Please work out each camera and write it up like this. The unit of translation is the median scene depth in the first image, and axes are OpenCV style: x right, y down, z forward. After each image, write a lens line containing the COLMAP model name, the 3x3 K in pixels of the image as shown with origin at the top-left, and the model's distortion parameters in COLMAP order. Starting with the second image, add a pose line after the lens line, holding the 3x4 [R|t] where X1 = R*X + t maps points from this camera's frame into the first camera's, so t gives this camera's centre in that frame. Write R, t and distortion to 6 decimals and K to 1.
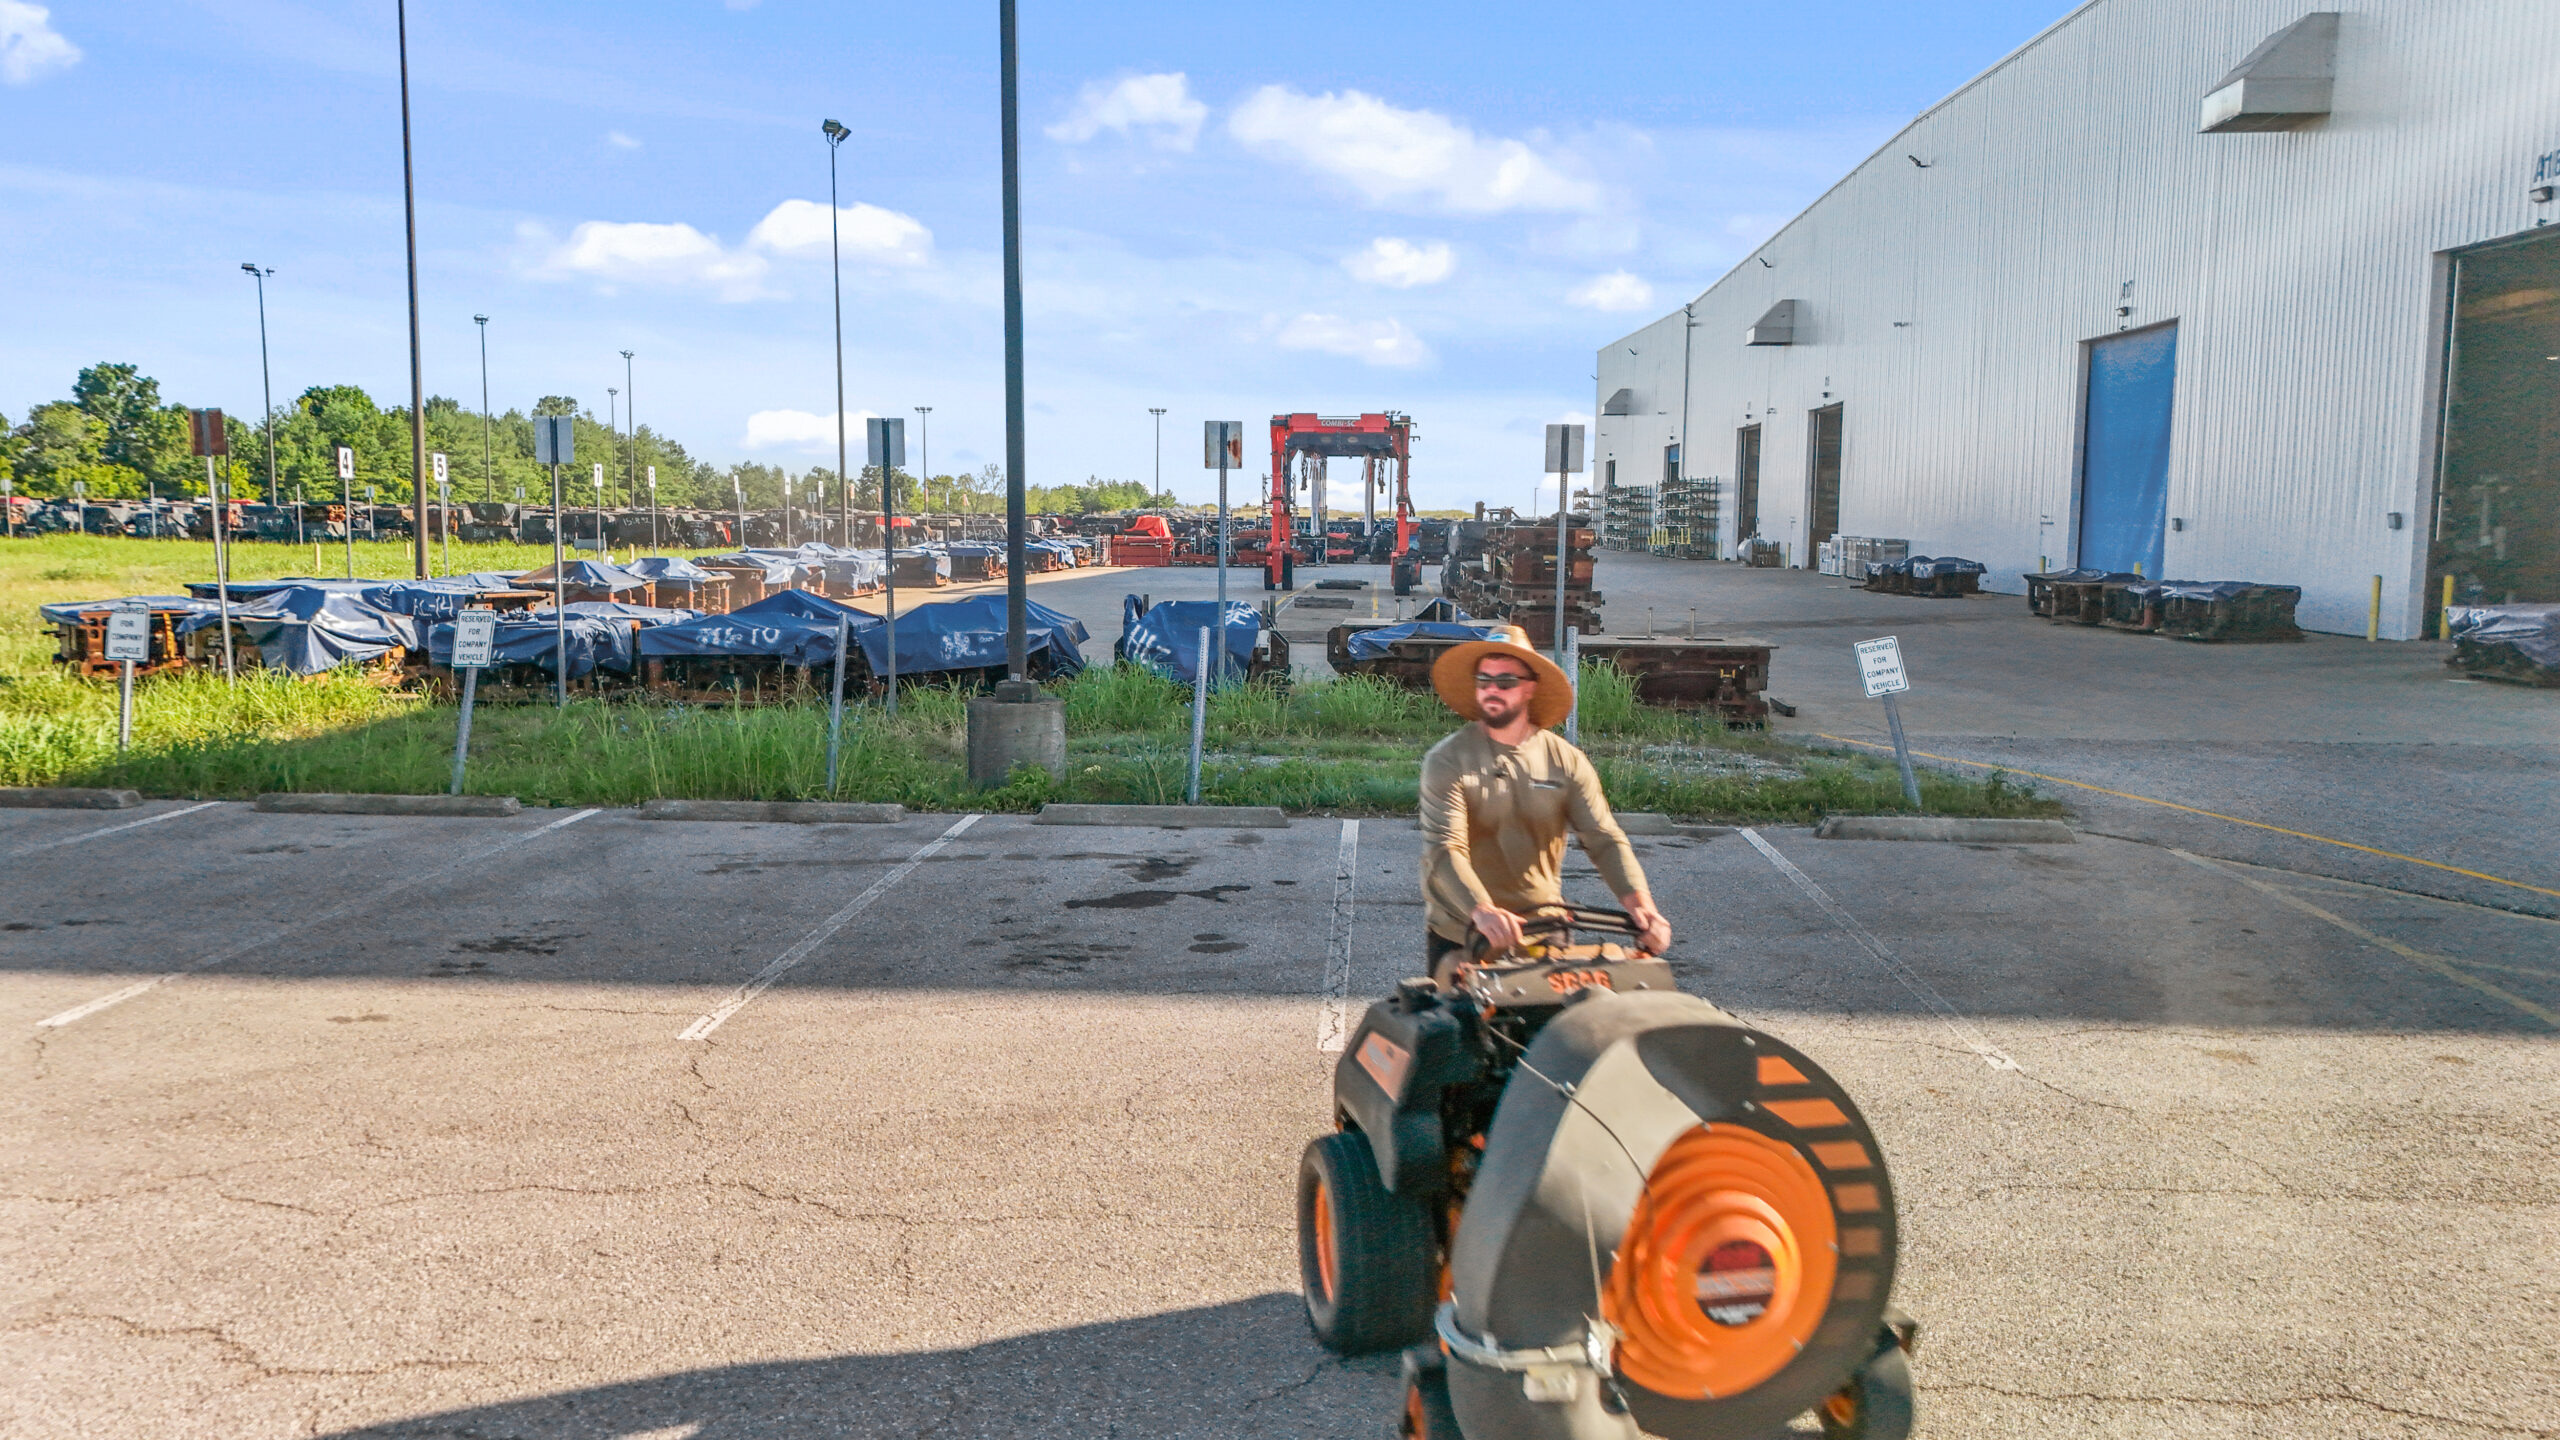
lens RADIAL K [[1882.4, 0, 1280.8], [0, 1882.4, 724.6], [0, 0, 1]] dist [0.053669, -0.050643]
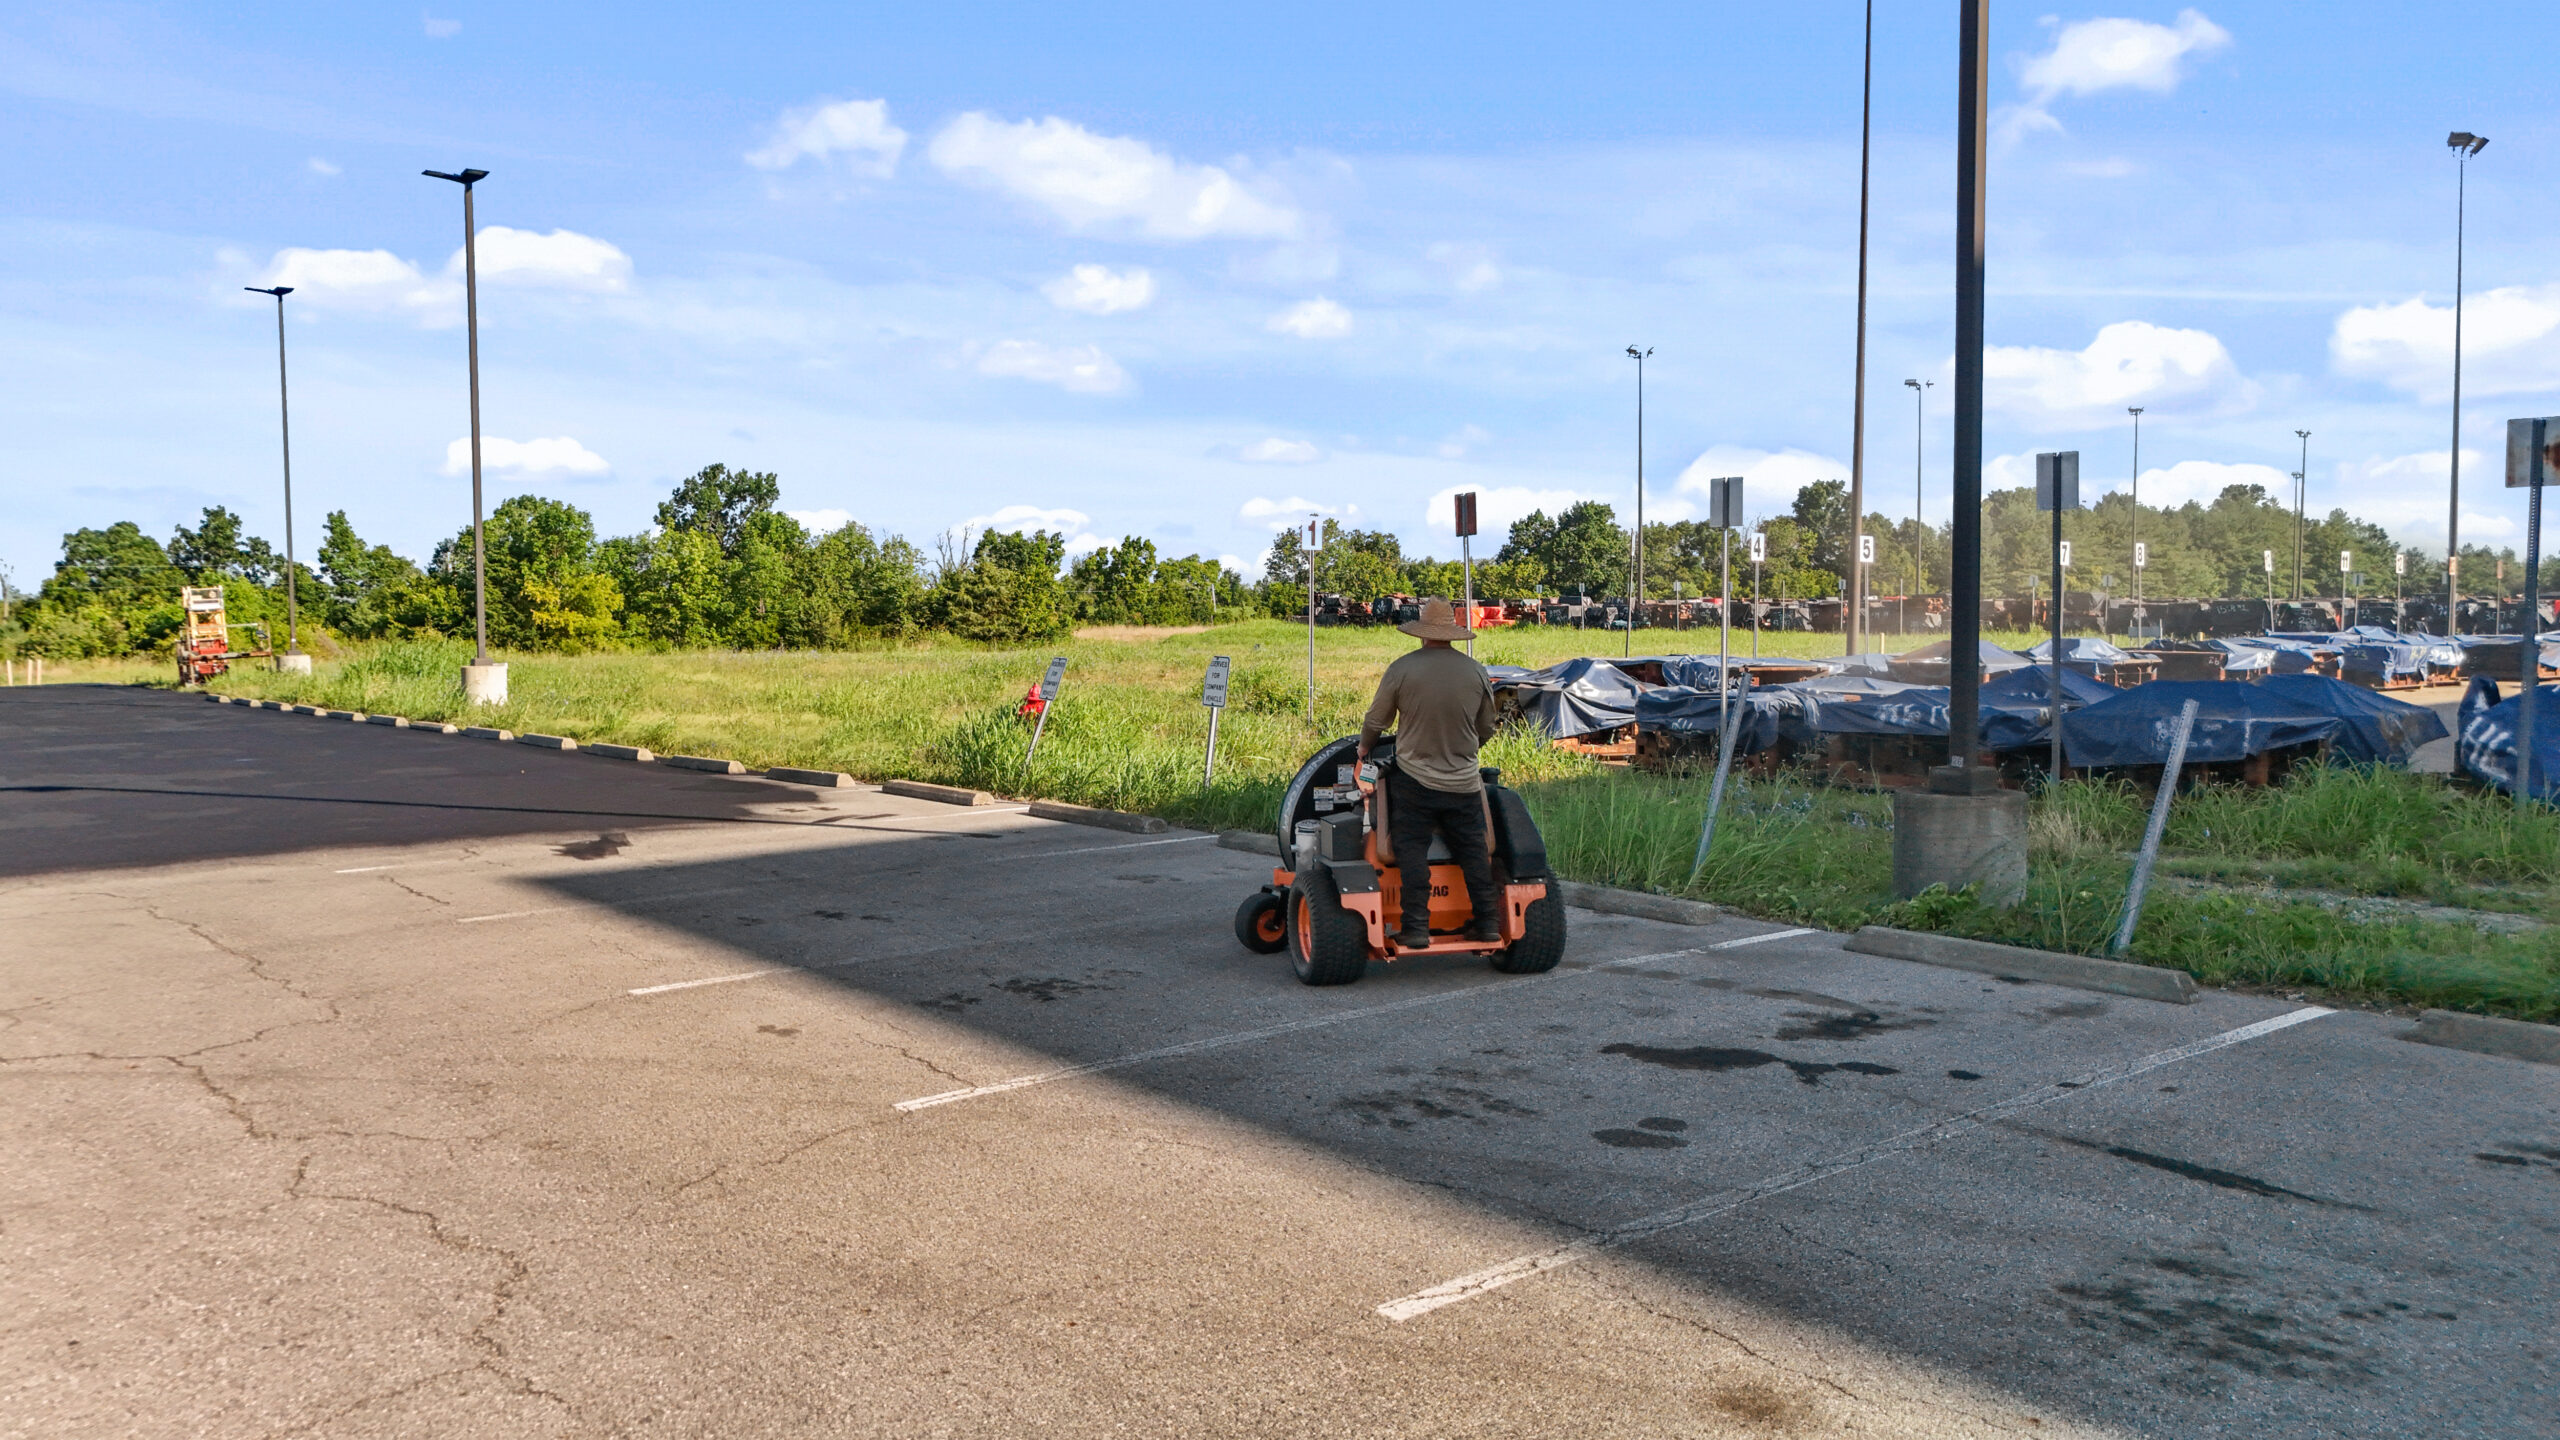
lens RADIAL K [[1882.4, 0, 1278.8], [0, 1882.4, 712.4], [0, 0, 1]] dist [0.053669, -0.050643]
pose [[0.665774, 0.030209, -0.745542, 0.170191], [-0.072702, 0.997052, -0.024523, -0.004100], [0.742604, 0.070529, 0.666007, 0.192308]]
